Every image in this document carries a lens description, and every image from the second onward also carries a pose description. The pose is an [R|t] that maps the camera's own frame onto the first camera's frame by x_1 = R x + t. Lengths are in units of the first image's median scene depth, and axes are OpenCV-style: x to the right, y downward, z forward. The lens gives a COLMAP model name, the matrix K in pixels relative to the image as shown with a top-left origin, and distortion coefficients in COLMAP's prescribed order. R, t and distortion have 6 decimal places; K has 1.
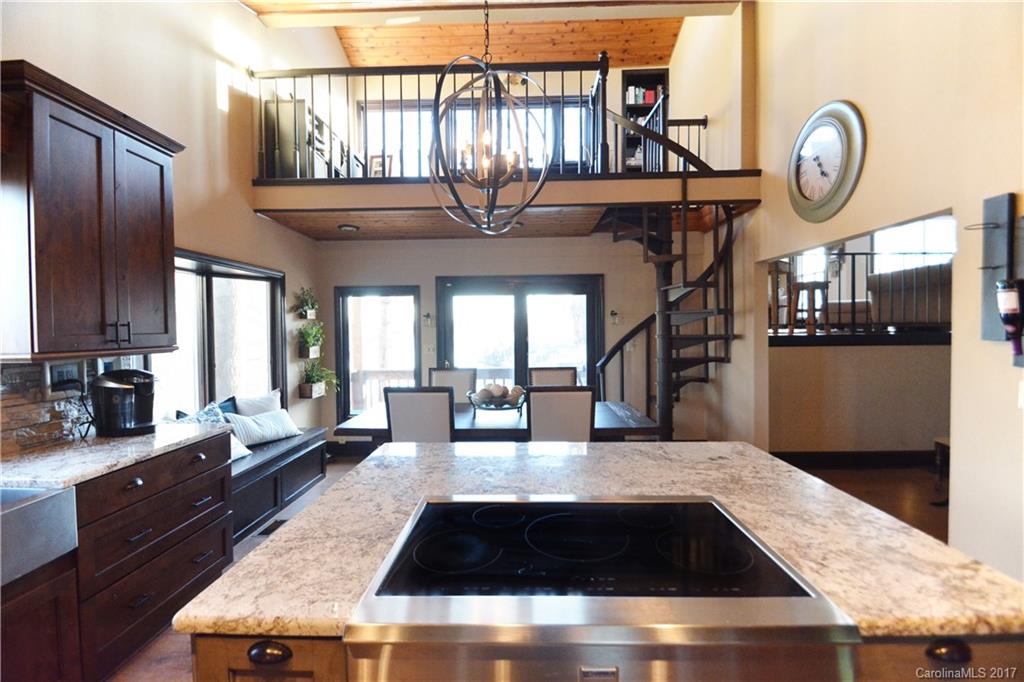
lens RADIAL K [[430.3, 0, 512.0], [0, 430.3, 341.0], [0, 0, 1]] dist [0.002013, -0.016561]
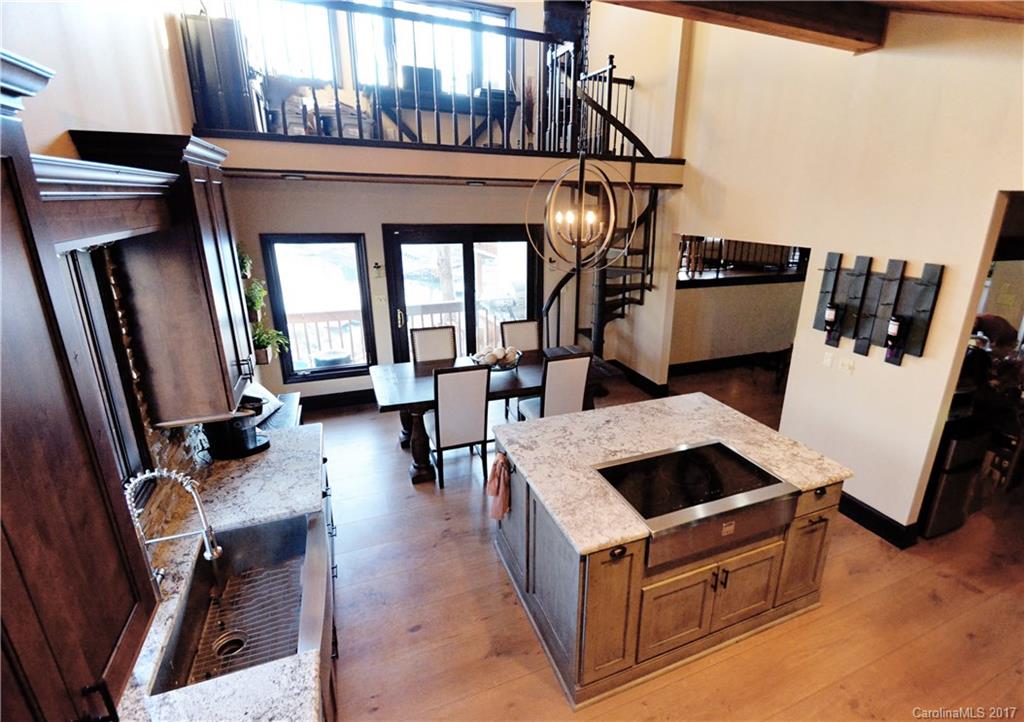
lens RADIAL K [[476.5, 0, 512.0], [0, 476.5, 361.0], [0, 0, 1]] dist [-0.069117, 0.000092]
pose [[0.925585, -0.107726, 0.362888, -0.421211], [-0.004817, 0.955222, 0.295850, -0.223175], [-0.378509, -0.275583, 0.883620, -0.166779]]
